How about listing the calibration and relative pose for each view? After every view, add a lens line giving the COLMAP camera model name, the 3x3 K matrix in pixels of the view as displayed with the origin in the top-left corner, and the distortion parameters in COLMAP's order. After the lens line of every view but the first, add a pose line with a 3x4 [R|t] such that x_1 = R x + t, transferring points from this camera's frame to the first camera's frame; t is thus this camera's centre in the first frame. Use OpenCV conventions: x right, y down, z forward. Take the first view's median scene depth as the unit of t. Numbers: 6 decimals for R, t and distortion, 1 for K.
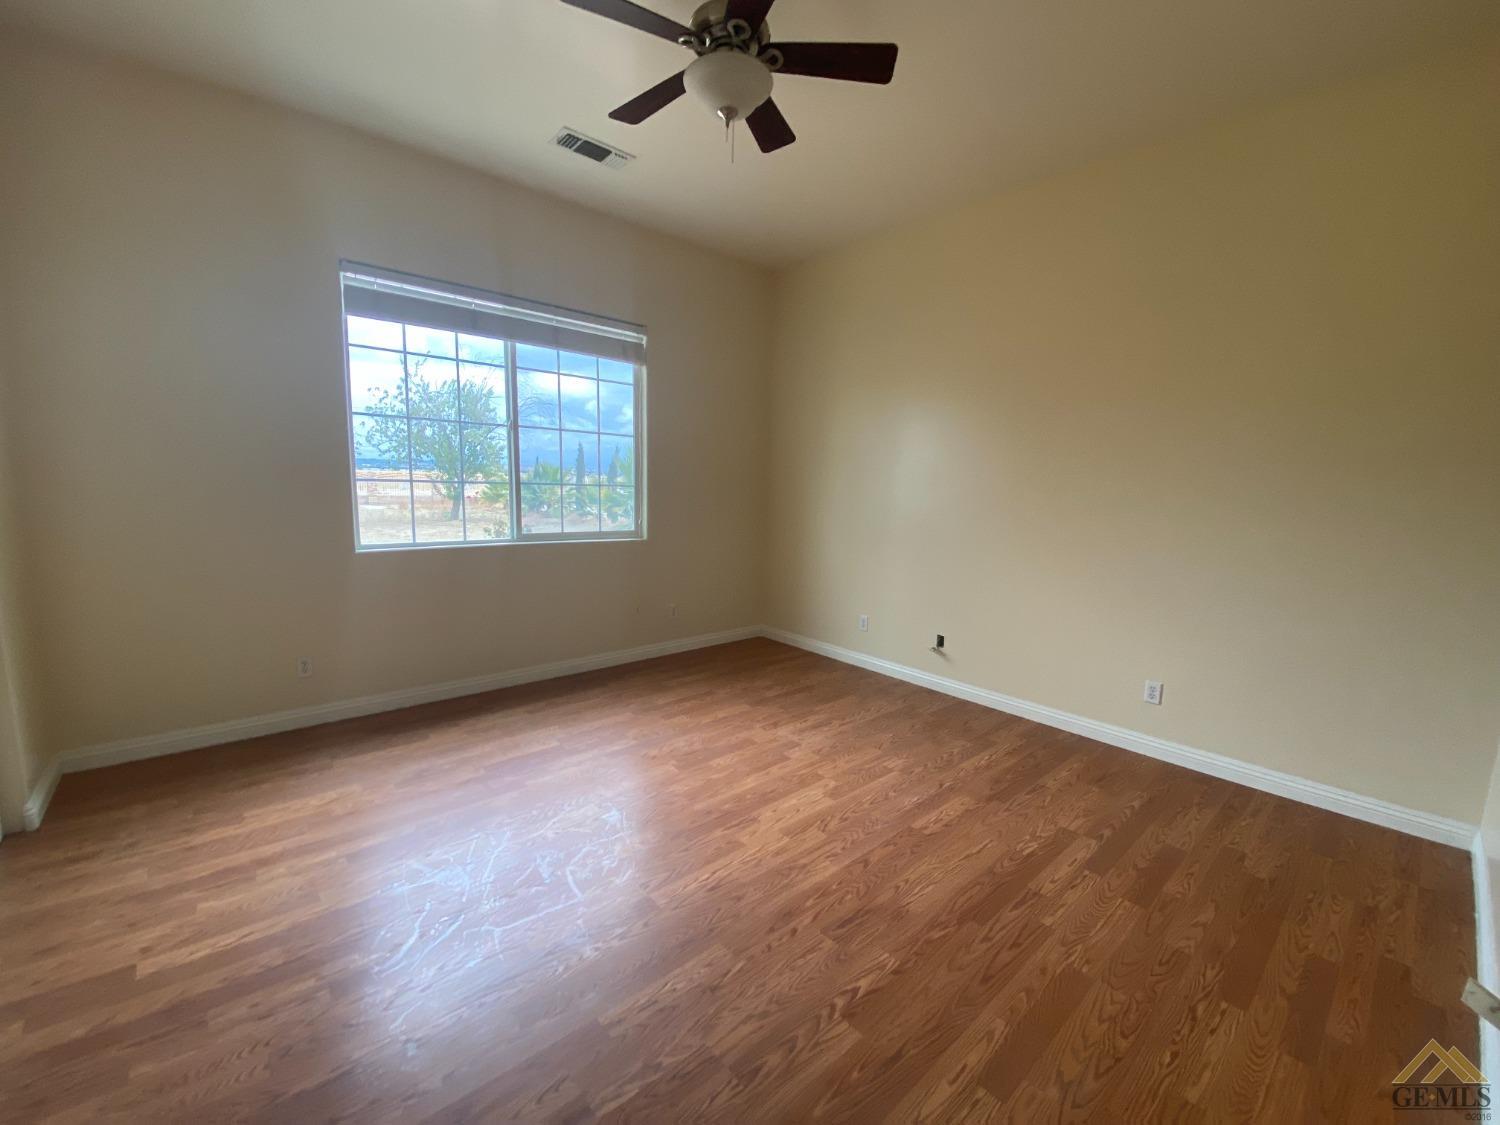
lens RADIAL K [[603.1, 0, 748.4], [0, 603.1, 563.3], [0, 0, 1]] dist [0.064415, -0.043898]
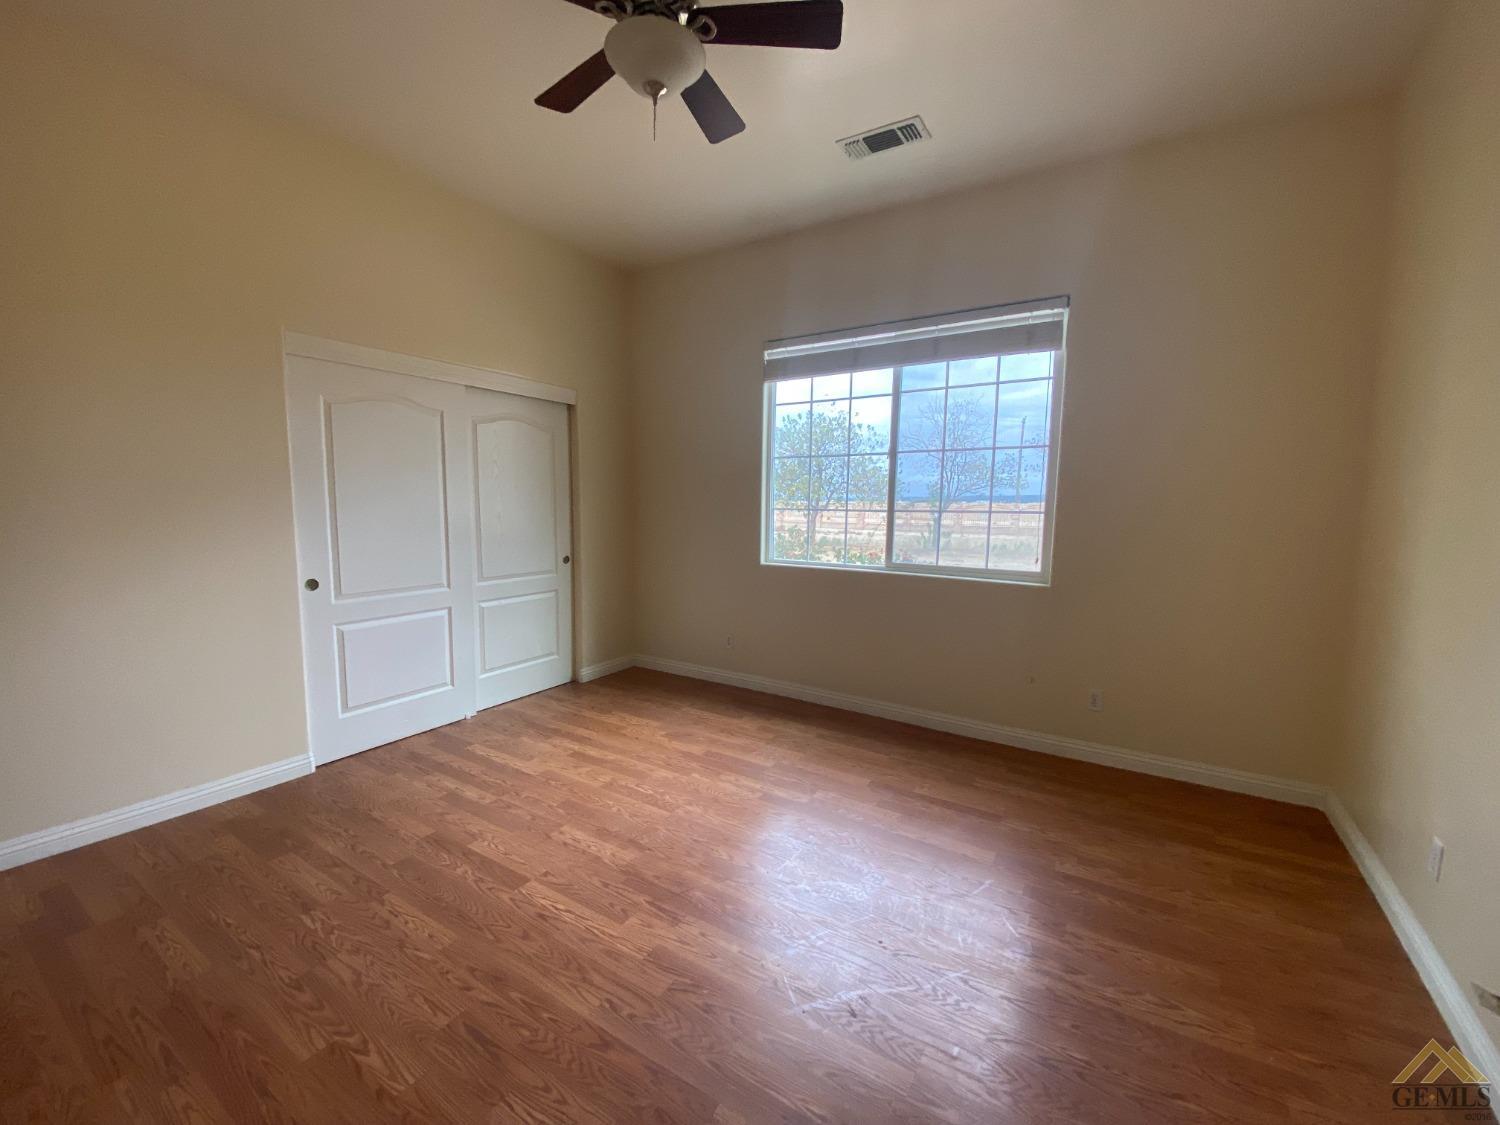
lens RADIAL K [[608.3, 0, 755.8], [0, 608.3, 568.1], [0, 0, 1]] dist [0.031169, -0.022391]
pose [[0.291863, 0.084763, -0.952697, 0.662555], [-0.132386, 0.990058, 0.047530, -0.078792], [0.947254, 0.112252, 0.300183, 0.689903]]
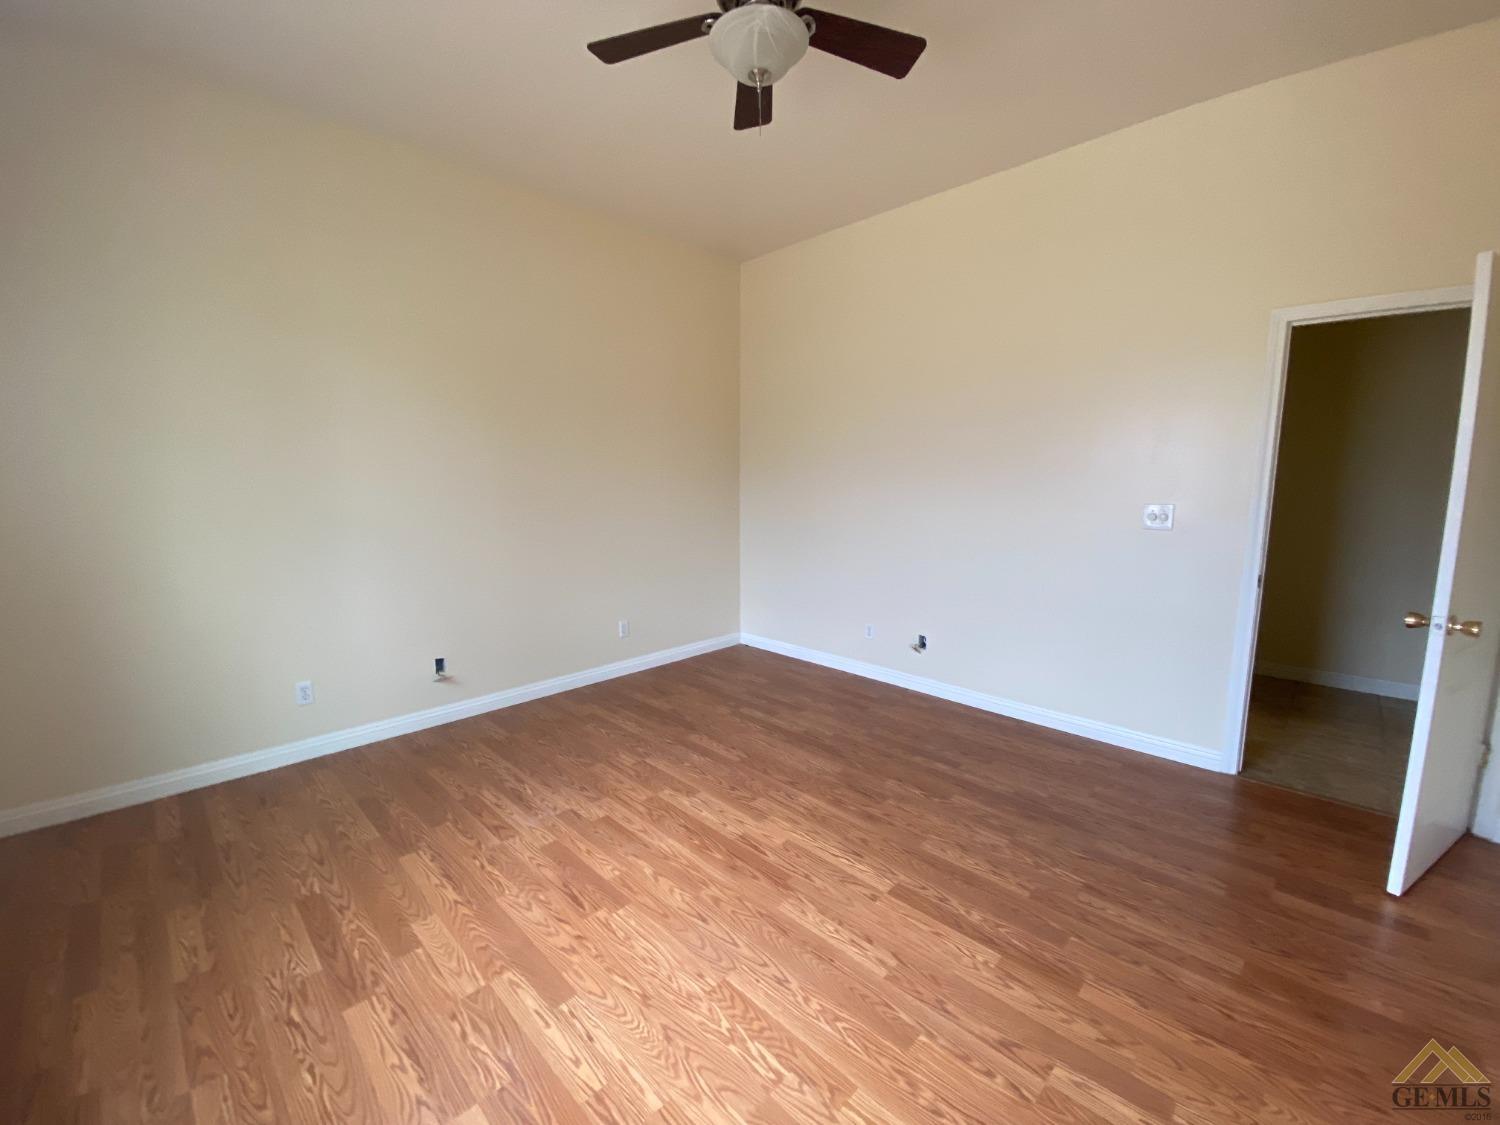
lens RADIAL K [[603.1, 0, 748.4], [0, 603.1, 563.3], [0, 0, 1]] dist [0.064415, -0.043898]
pose [[-0.067222, -0.159435, 0.984917, -0.747837], [0.129781, 0.977366, 0.167070, -0.137987], [-0.989261, 0.139054, -0.045009, 0.836517]]
